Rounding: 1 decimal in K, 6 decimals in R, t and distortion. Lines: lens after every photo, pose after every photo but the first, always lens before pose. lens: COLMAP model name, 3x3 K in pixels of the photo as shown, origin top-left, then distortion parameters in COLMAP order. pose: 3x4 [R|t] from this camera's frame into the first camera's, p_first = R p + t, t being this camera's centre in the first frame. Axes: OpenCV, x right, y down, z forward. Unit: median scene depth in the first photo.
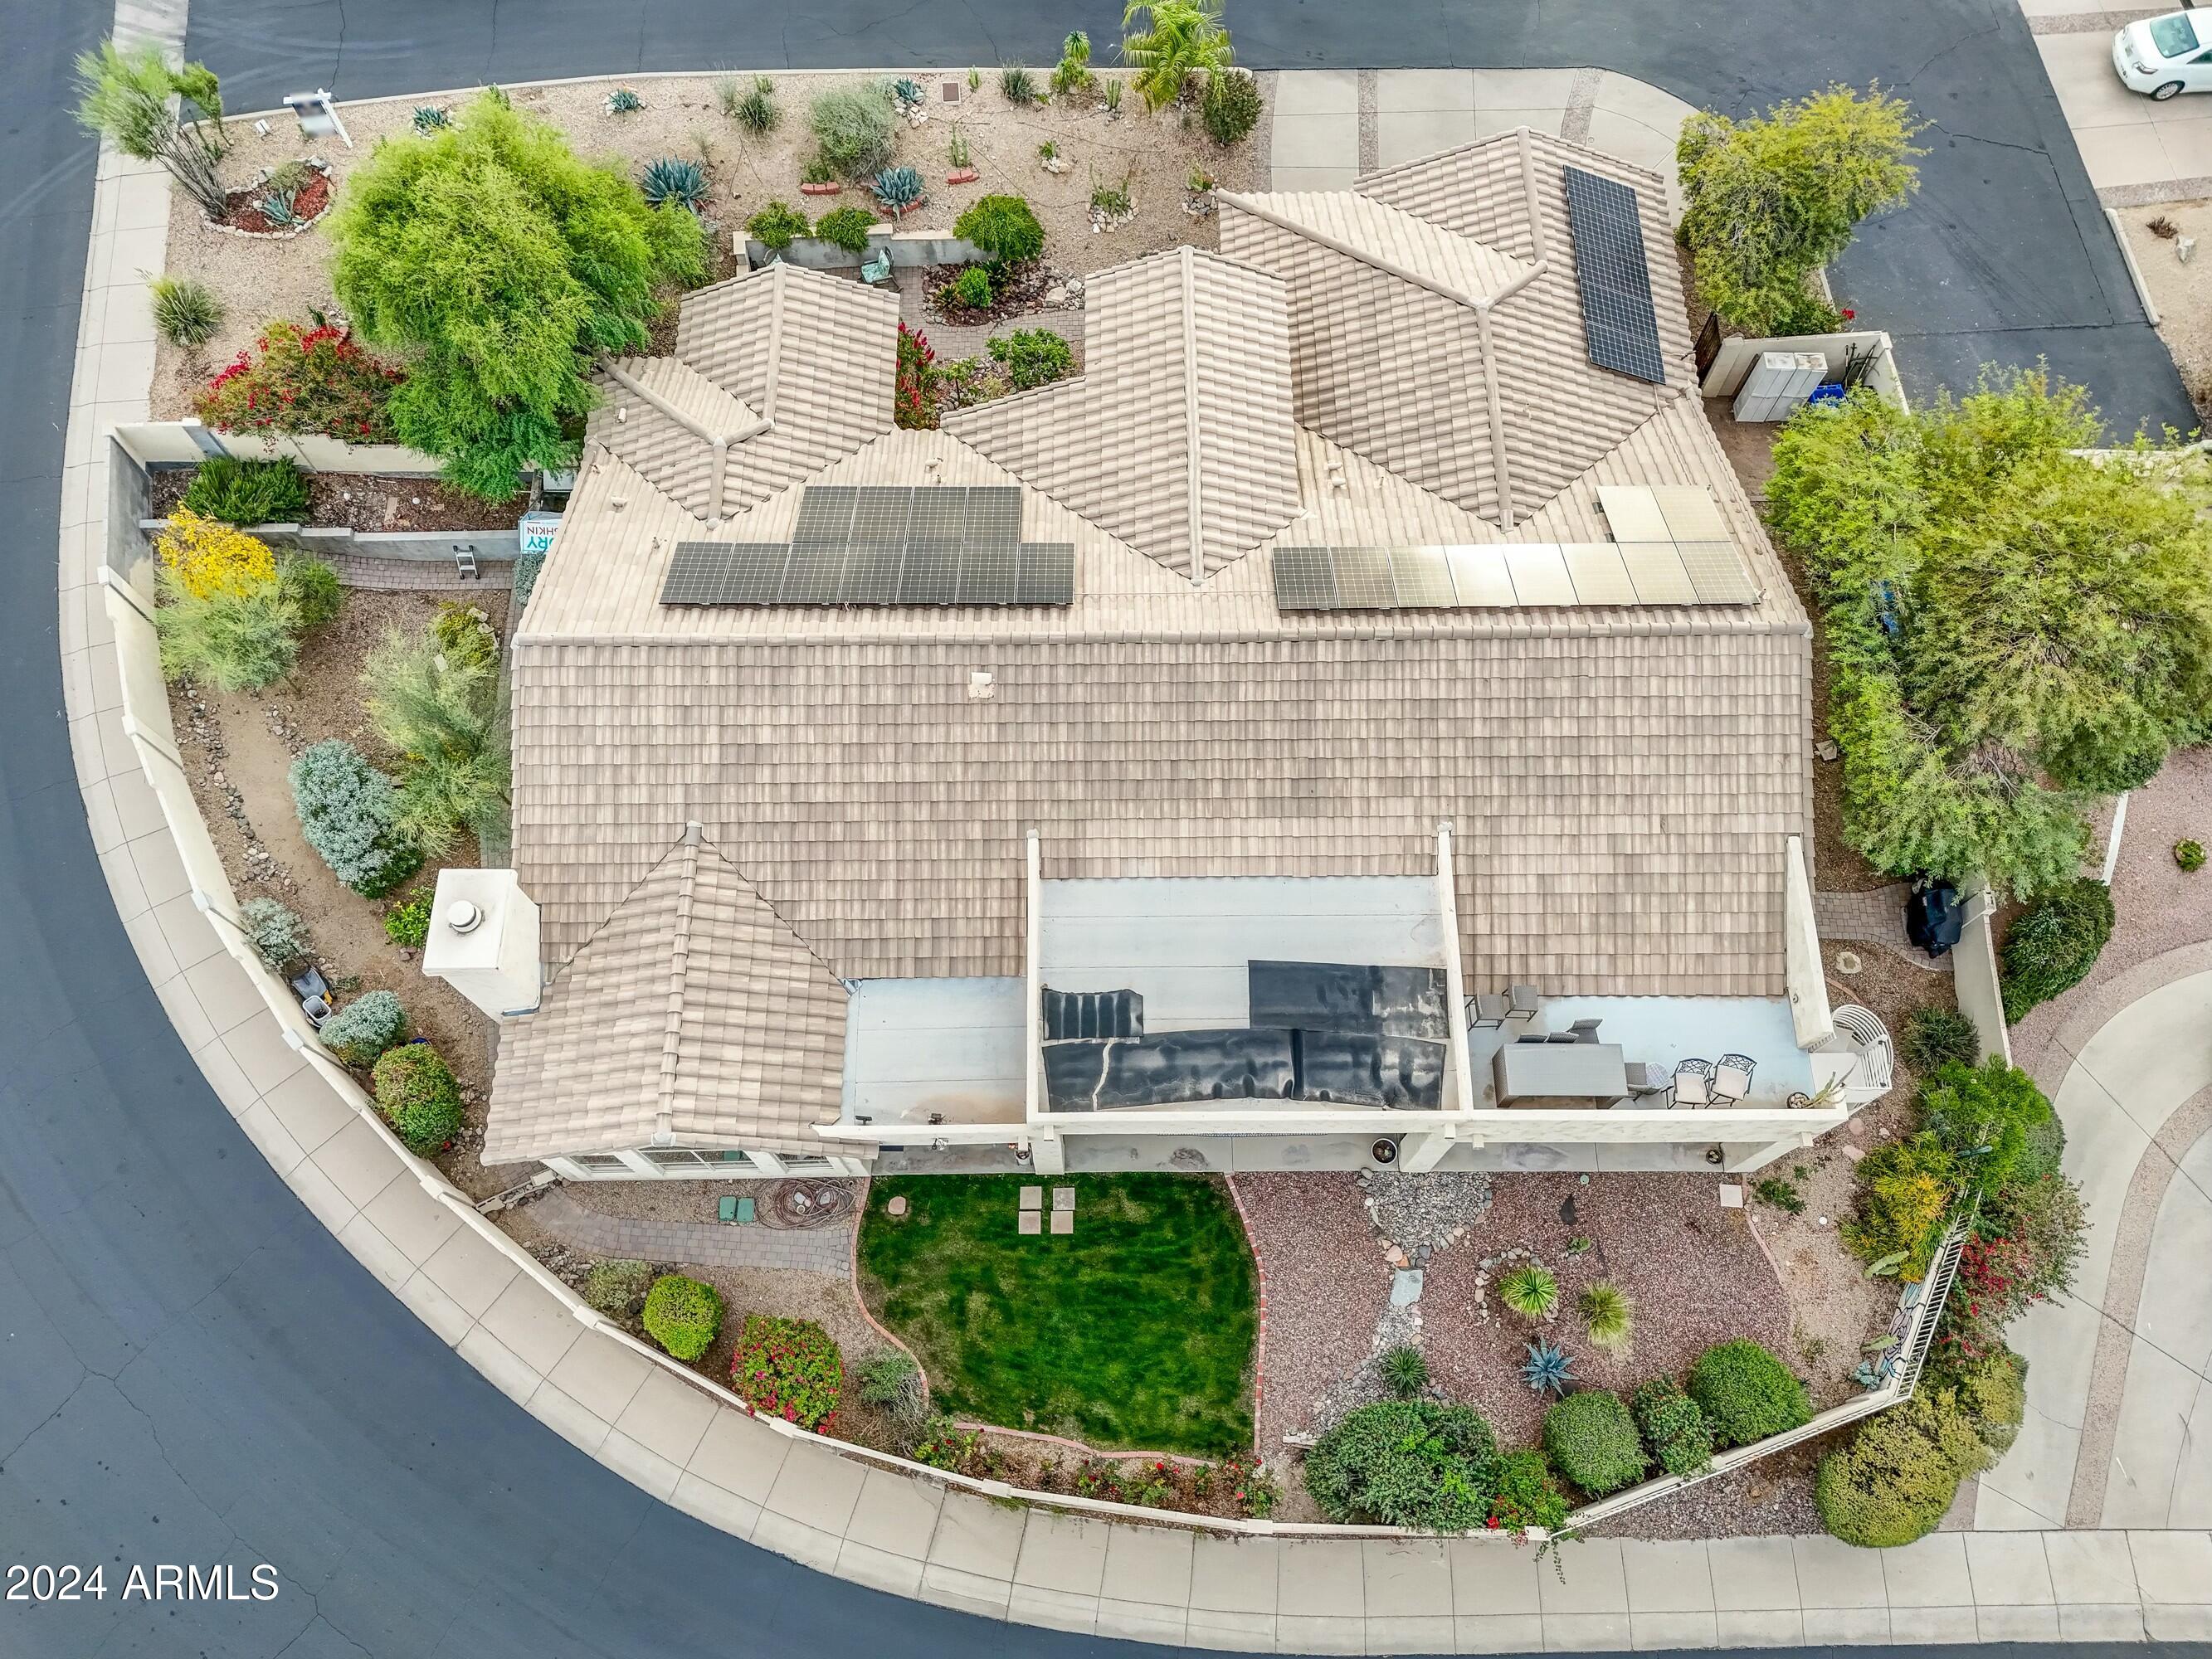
lens RADIAL K [[1725.1, 0, 1126.5], [0, 1725.1, 846.1], [0, 0, 1]] dist [0.044164, 0.000946]
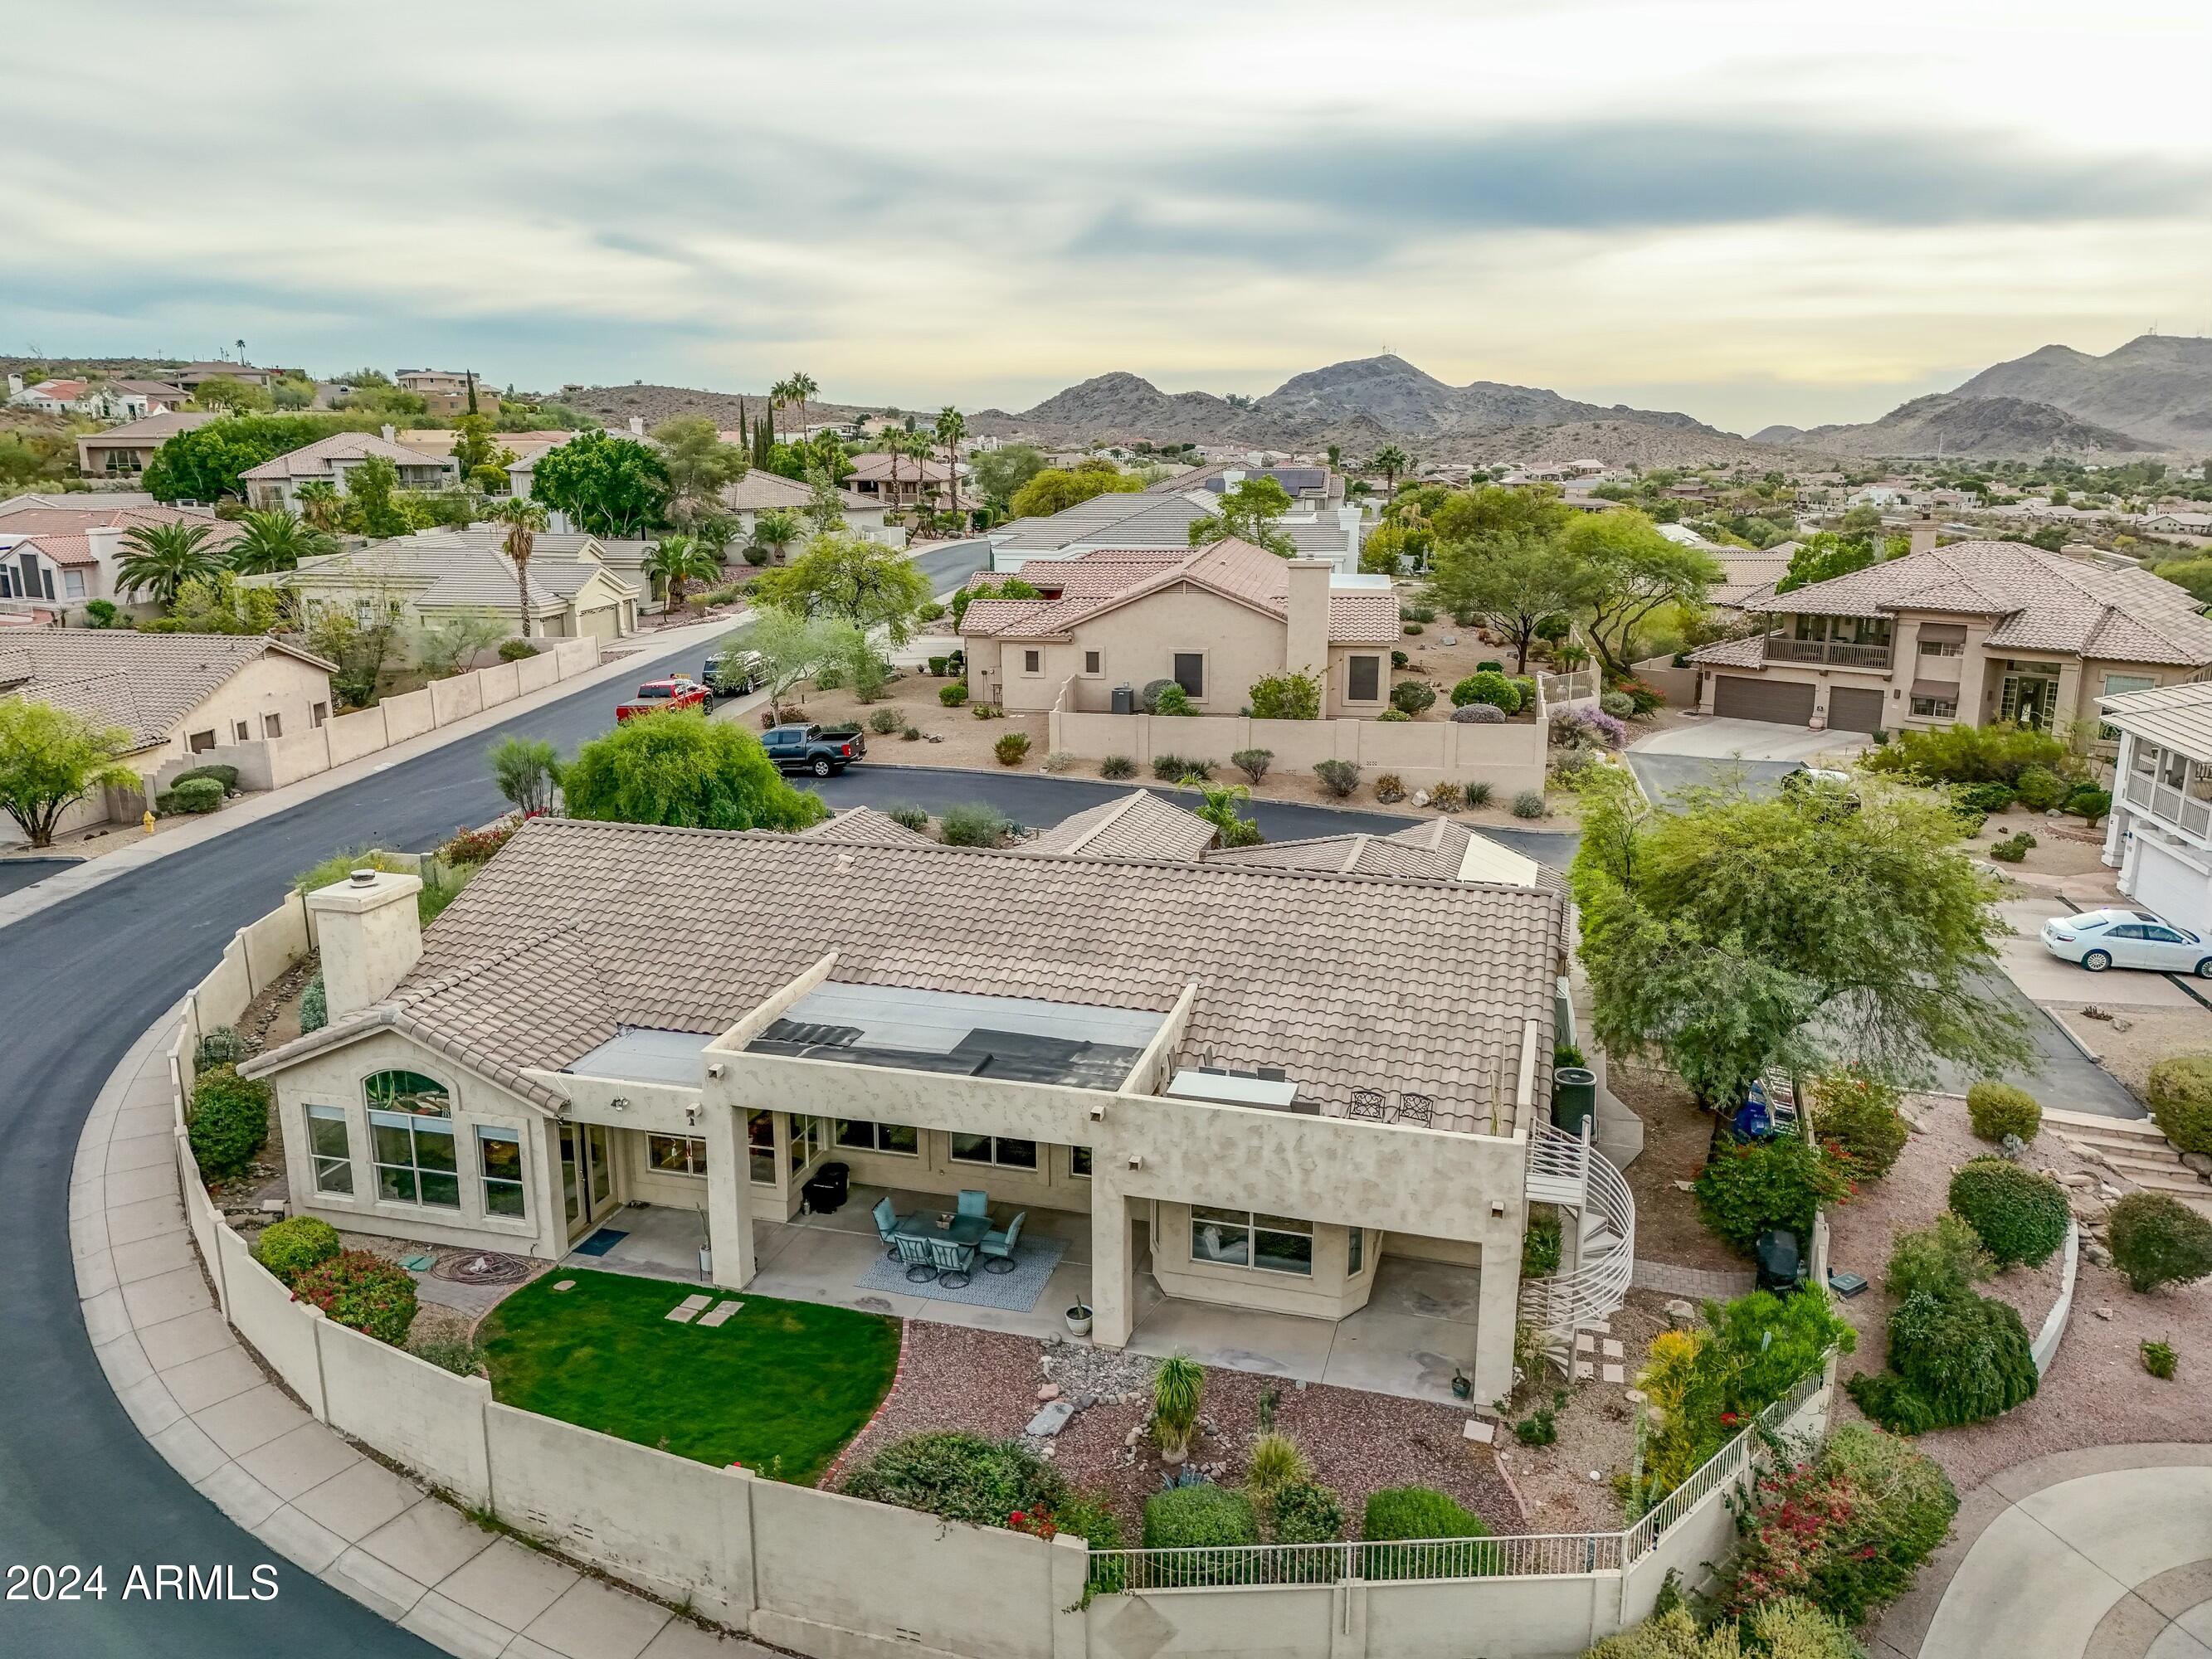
lens RADIAL K [[1714.6, 0, 1116.7], [0, 1714.6, 834.2], [0, 0, 1]] dist [0.074092, -0.069536]
pose [[0.956672, 0.056985, -0.285537, 0.412068], [-0.264648, 0.579089, -0.771115, 0.720516], [0.121409, 0.813270, 0.569079, 0.313151]]
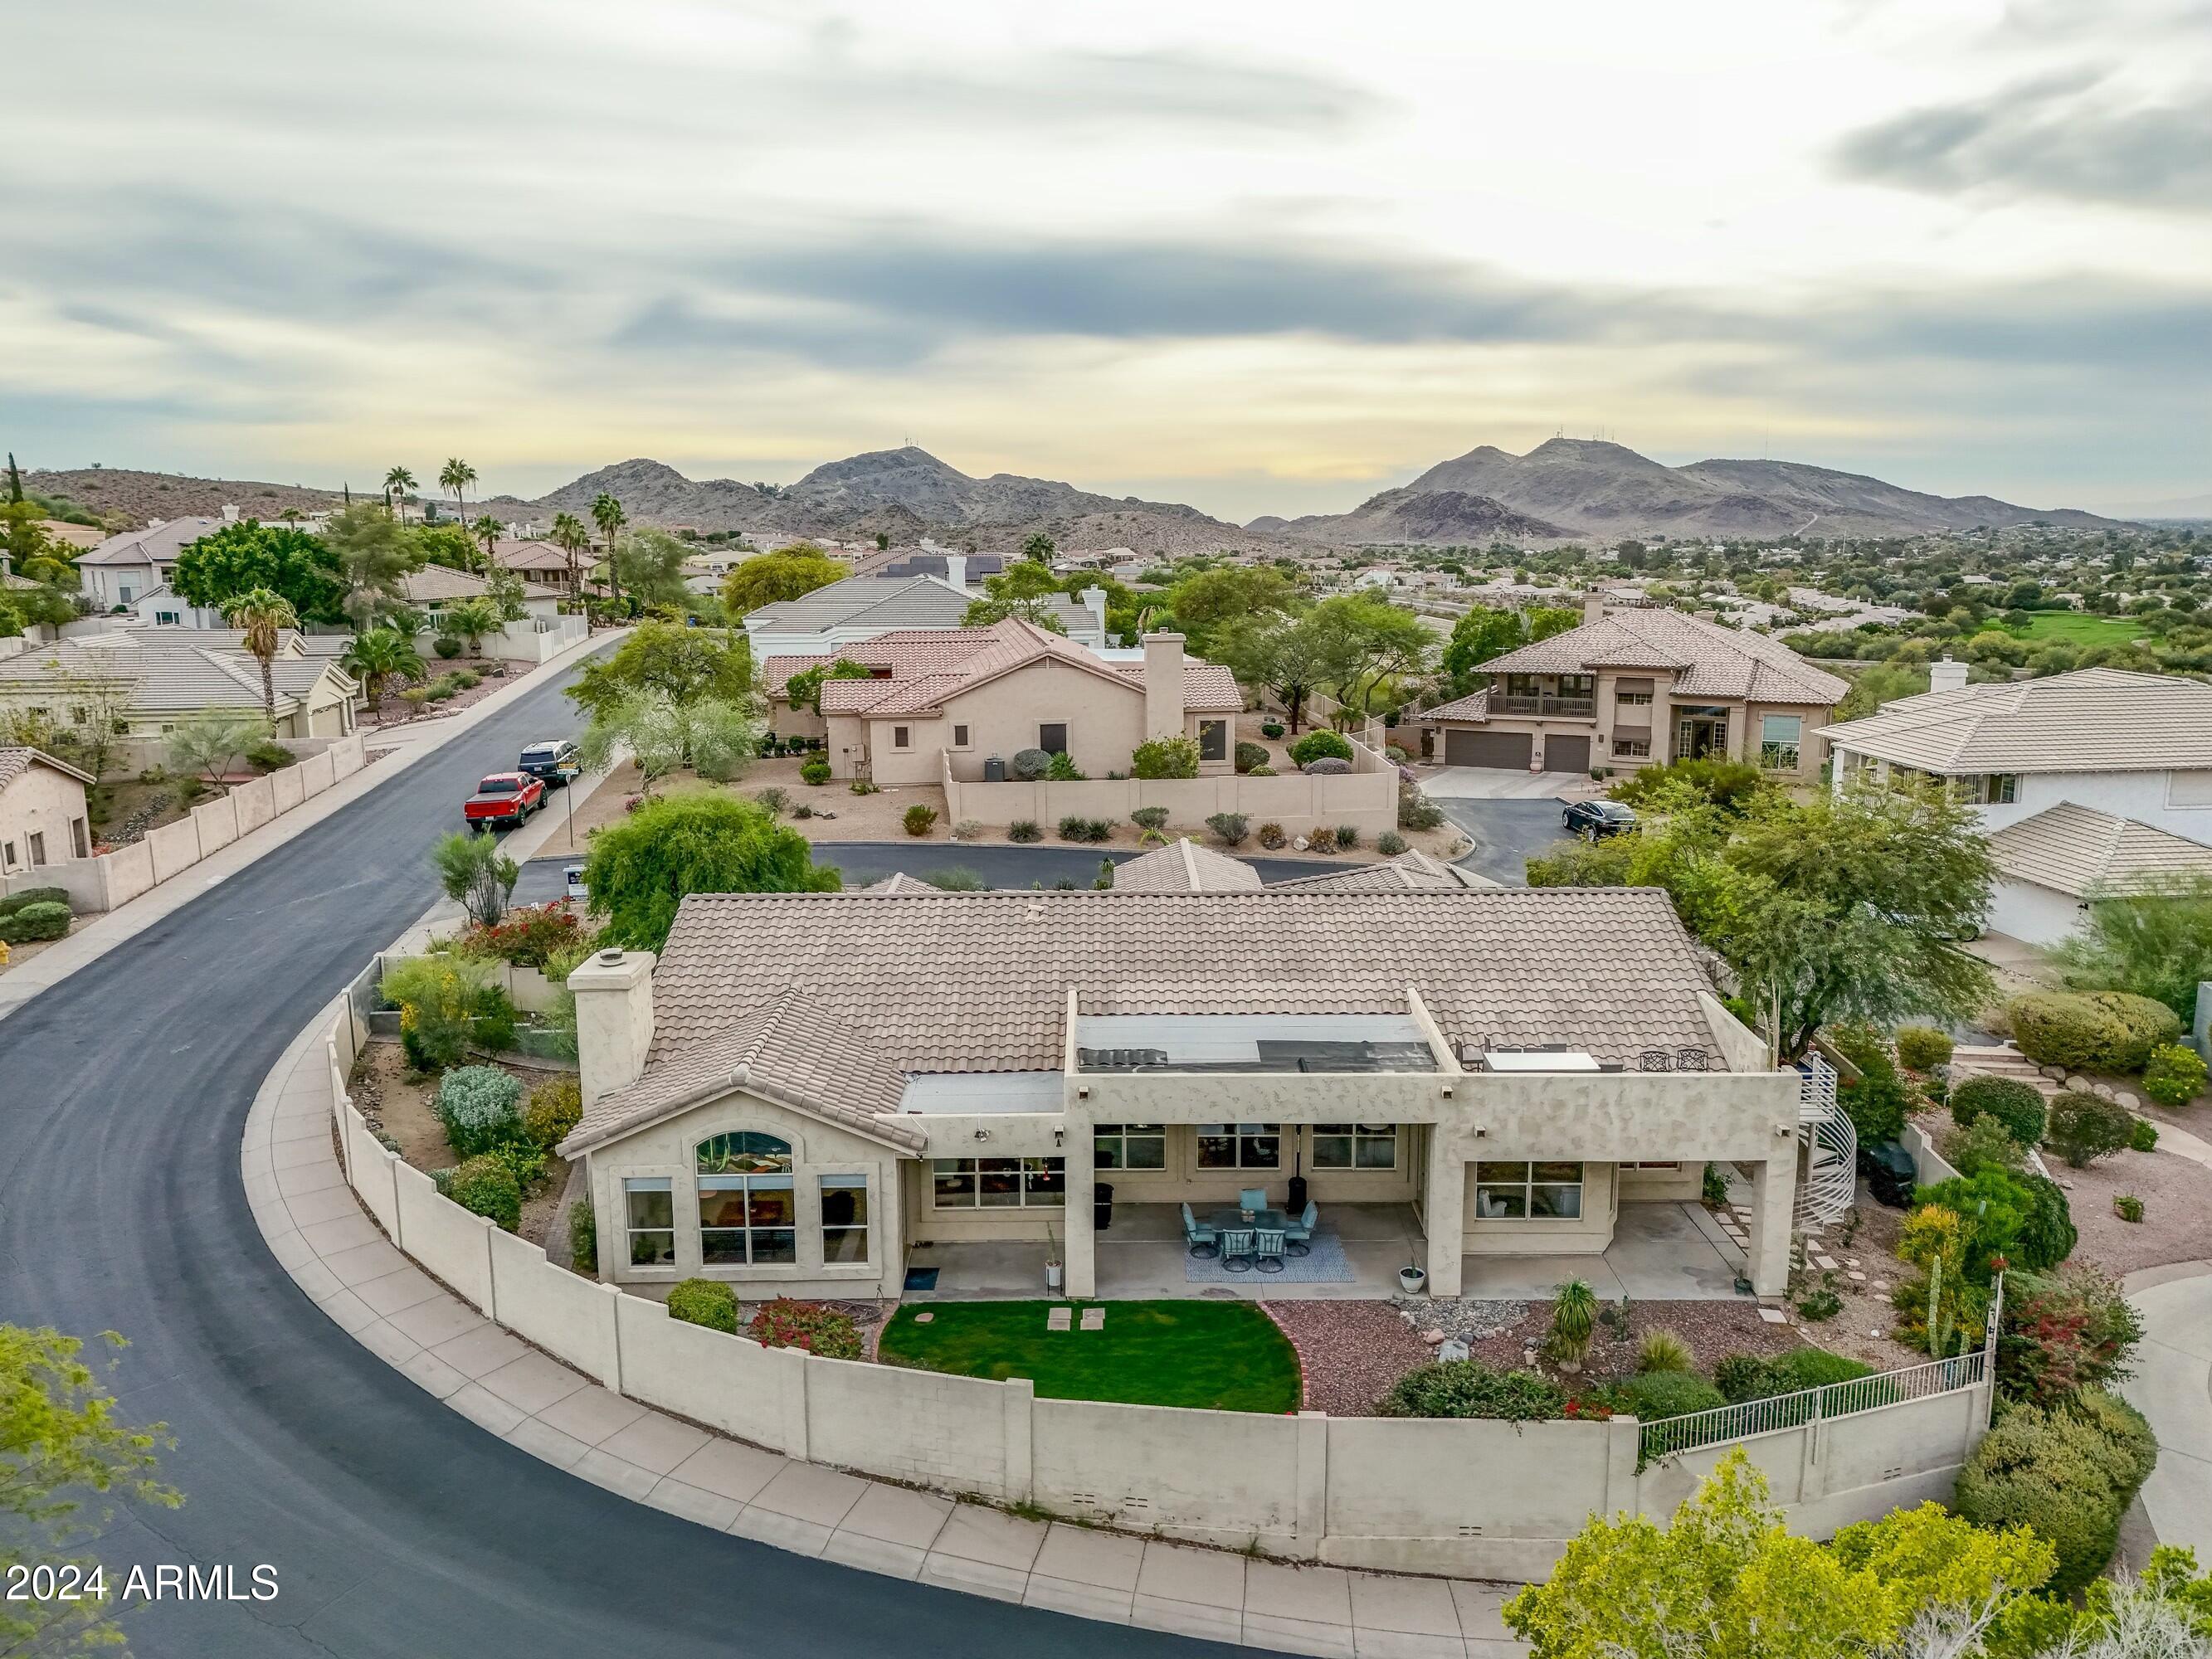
lens RADIAL K [[1714.6, 0, 1129.5], [0, 1714.6, 824.1], [0, 0, 1]] dist [0.074092, -0.069536]
pose [[0.999902, -0.013957, 0.000572, -0.012714], [0.008063, 0.543217, -0.839554, 0.897598], [0.011407, 0.839476, 0.543277, 0.235414]]
